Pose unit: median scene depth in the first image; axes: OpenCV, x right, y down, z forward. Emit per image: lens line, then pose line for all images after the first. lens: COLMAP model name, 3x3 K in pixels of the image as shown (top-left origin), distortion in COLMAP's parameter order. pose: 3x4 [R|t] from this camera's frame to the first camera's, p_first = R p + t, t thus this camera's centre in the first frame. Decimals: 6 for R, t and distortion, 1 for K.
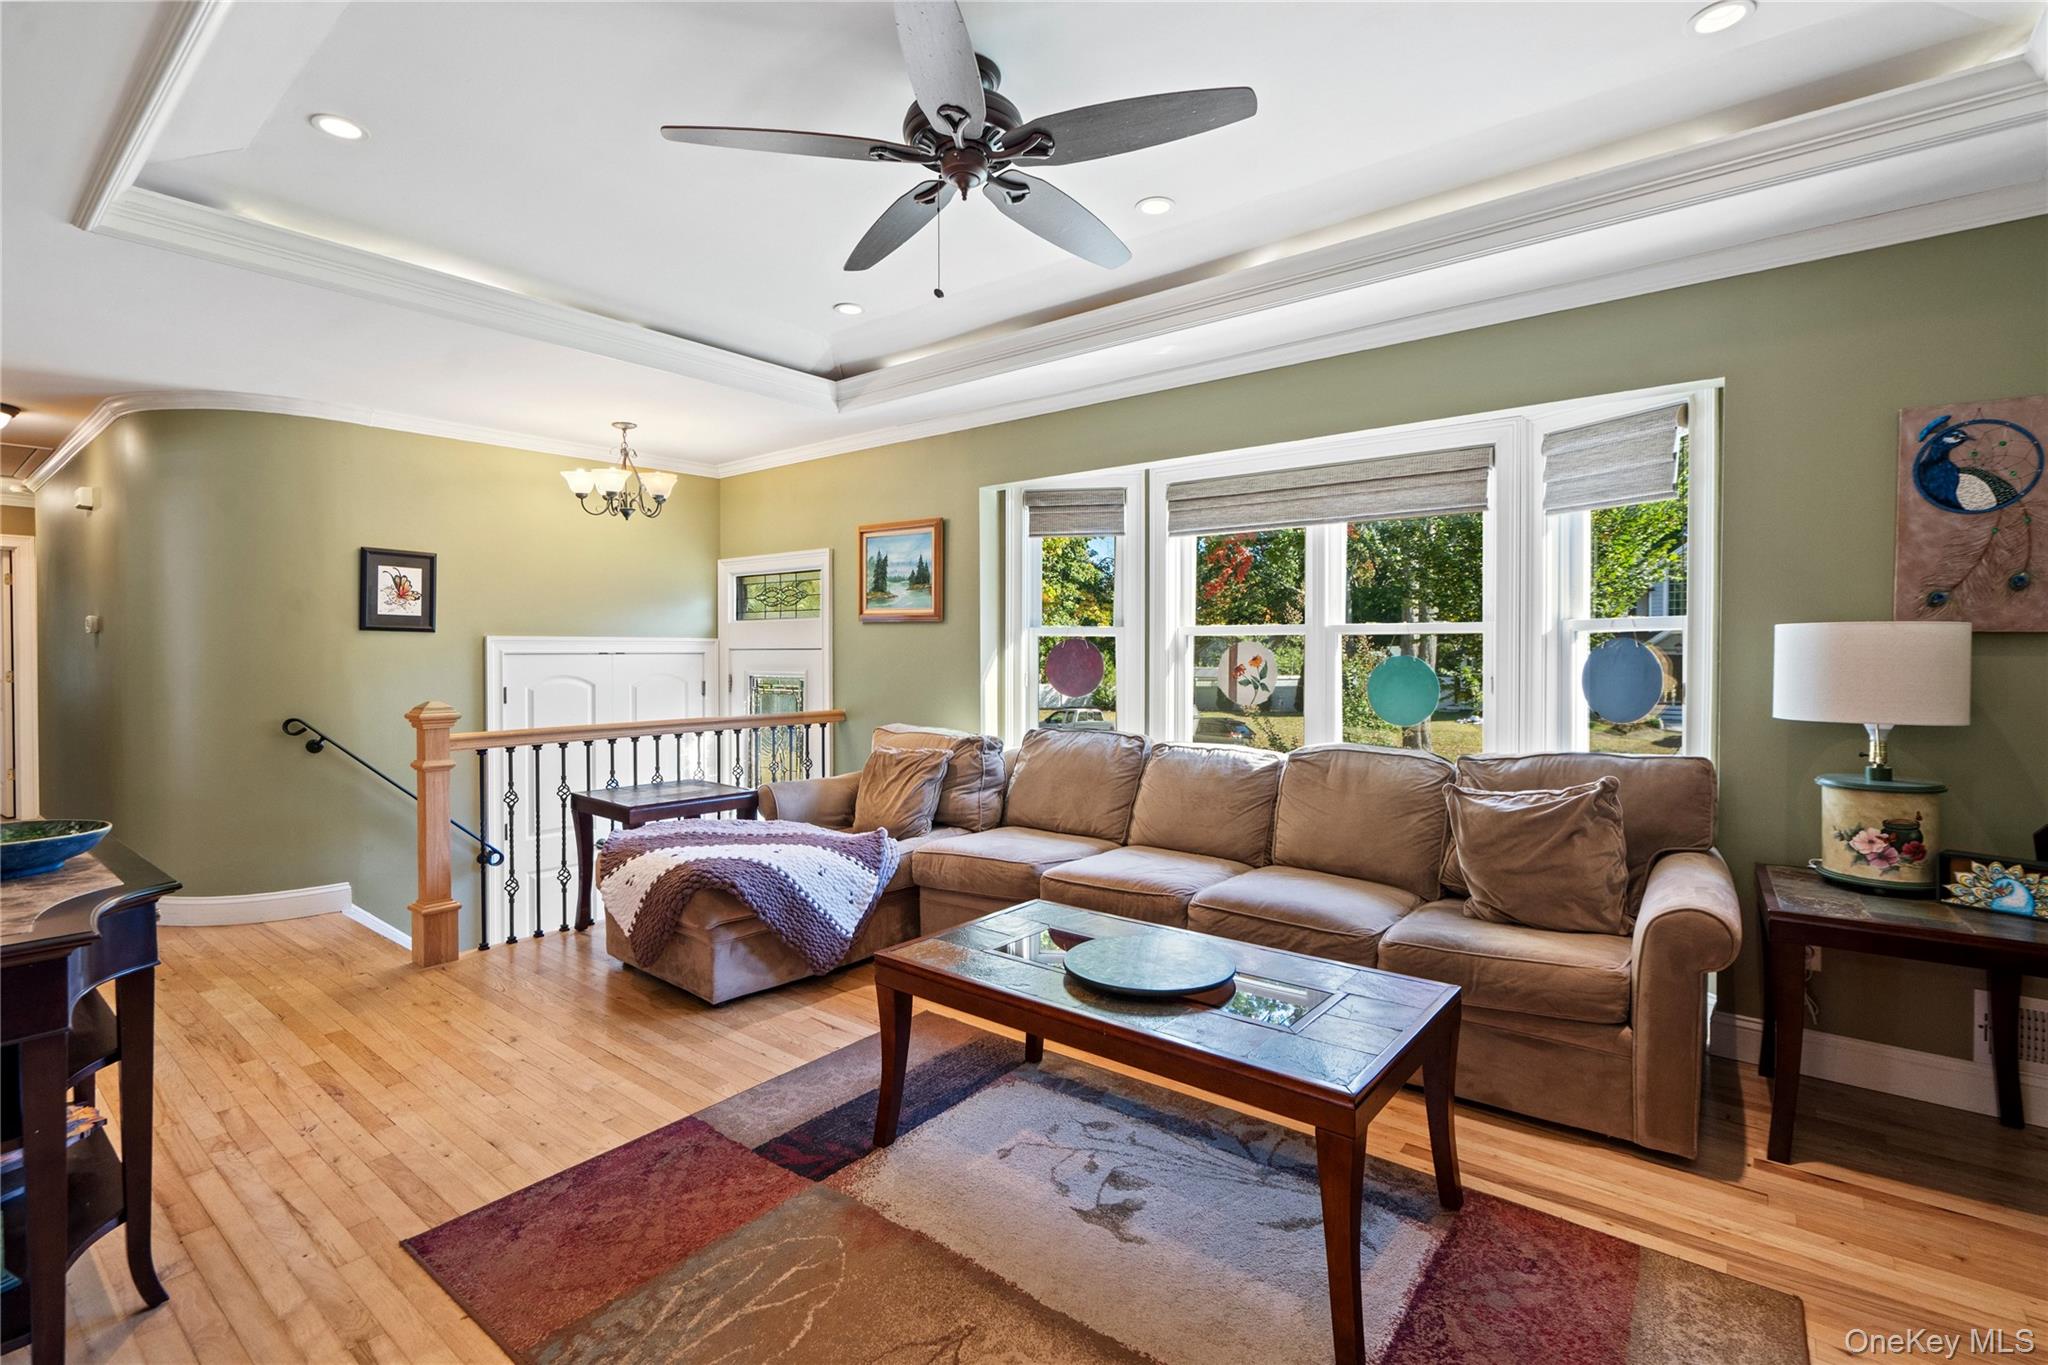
lens RADIAL K [[933.5, 0, 1015.6], [0, 933.5, 671.1], [0, 0, 1]] dist [-0.001386, 0.000158]
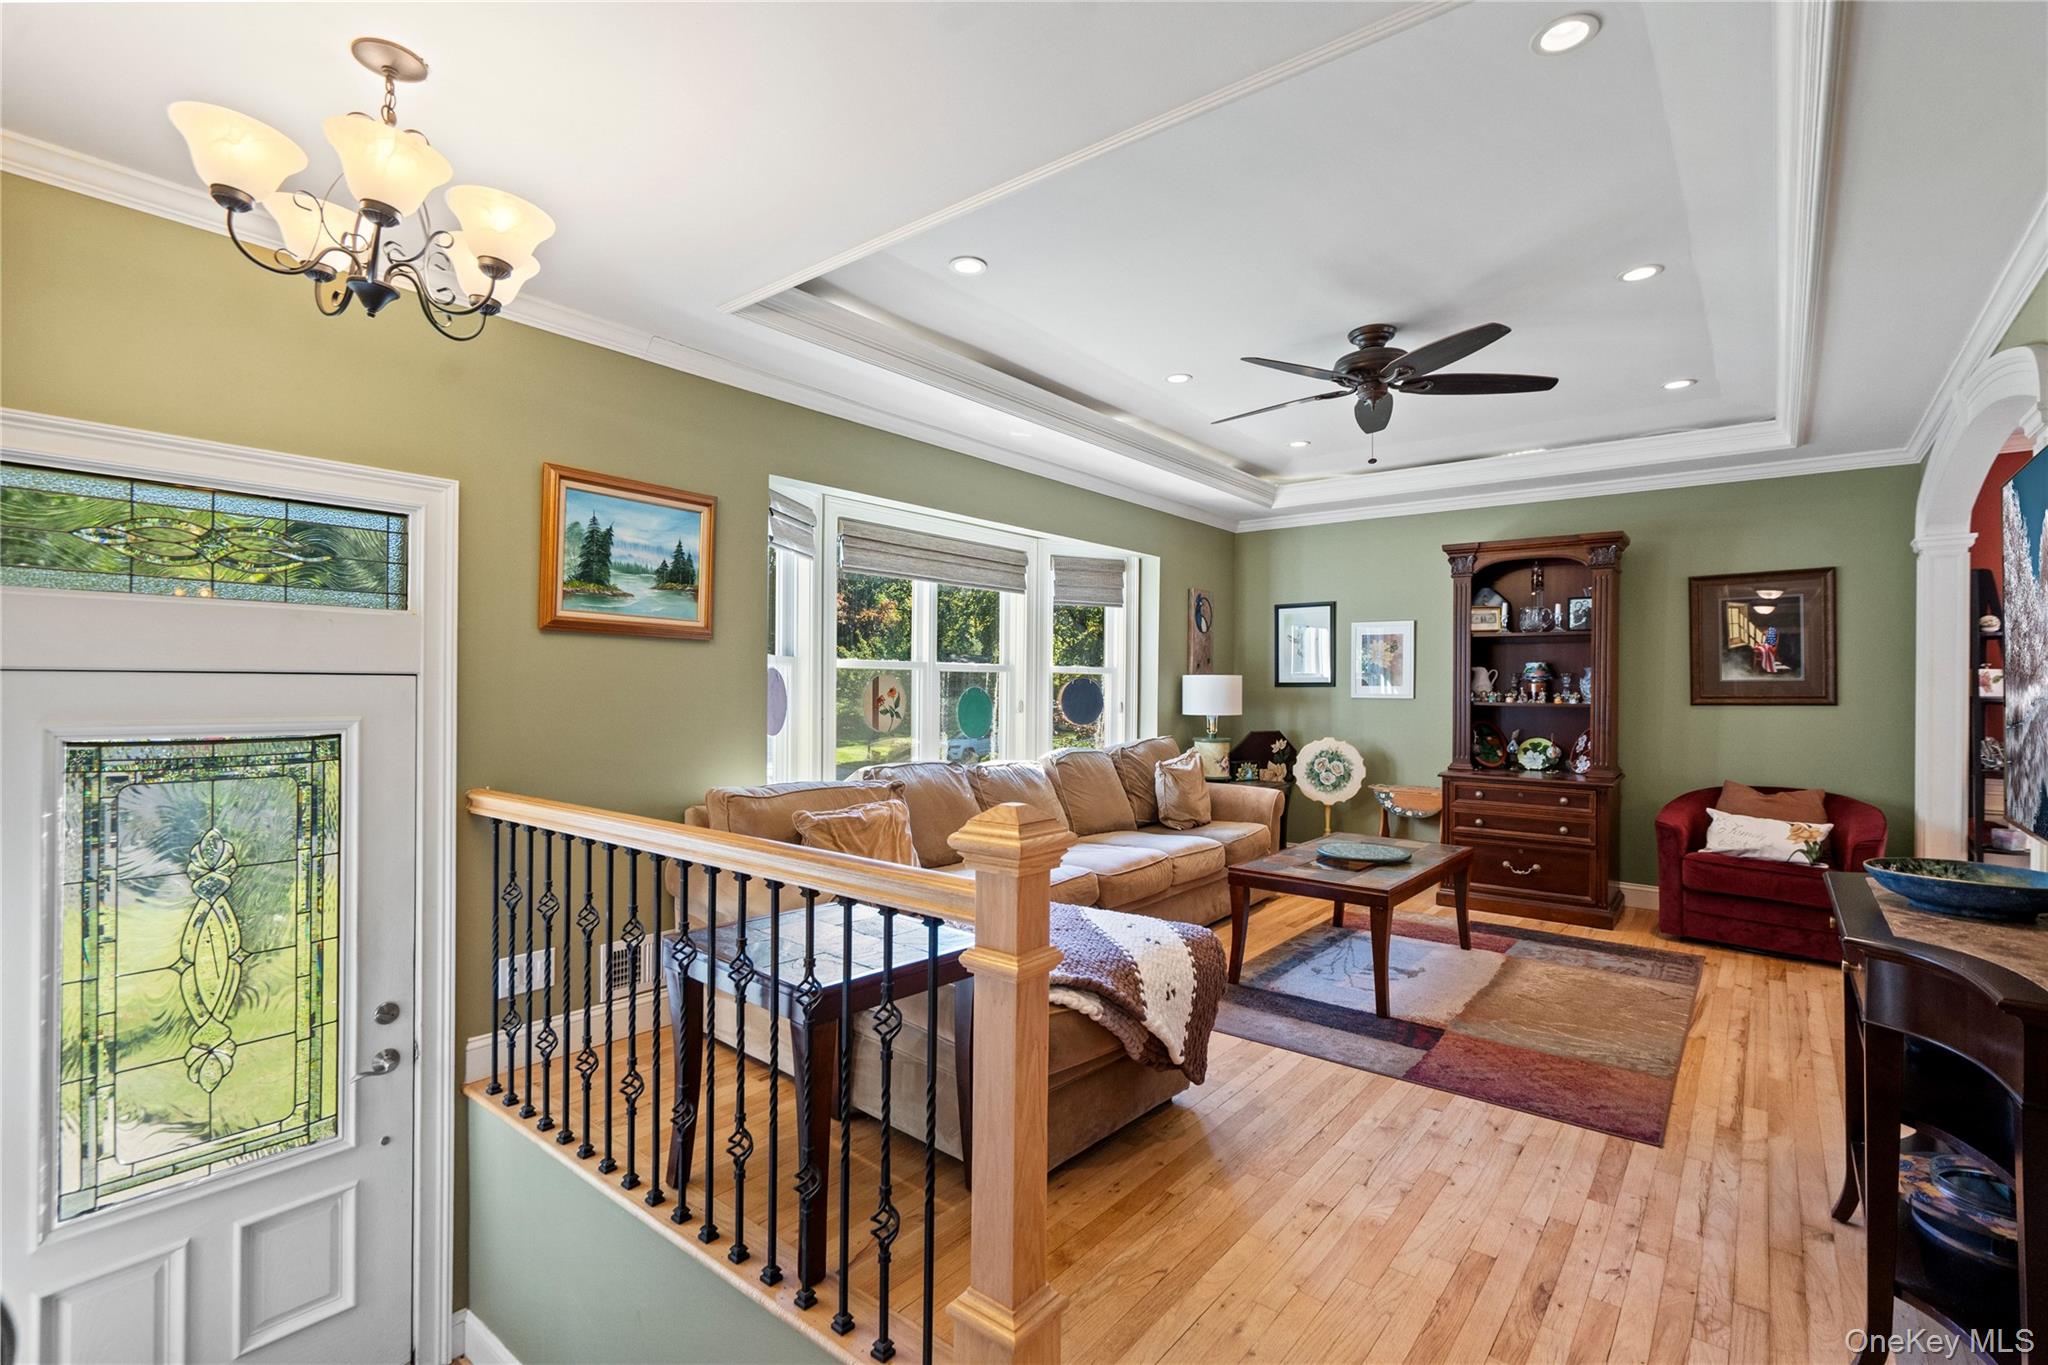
lens RADIAL K [[924.7, 0, 1023.7], [0, 924.7, 689.5], [0, 0, 1]] dist [-0.000809, 0.000244]
pose [[0.006389, -0.005463, 0.999965, -1.221747], [0.012944, 0.999902, 0.005380, -0.025853], [-0.999896, 0.012909, 0.006459, 1.173485]]
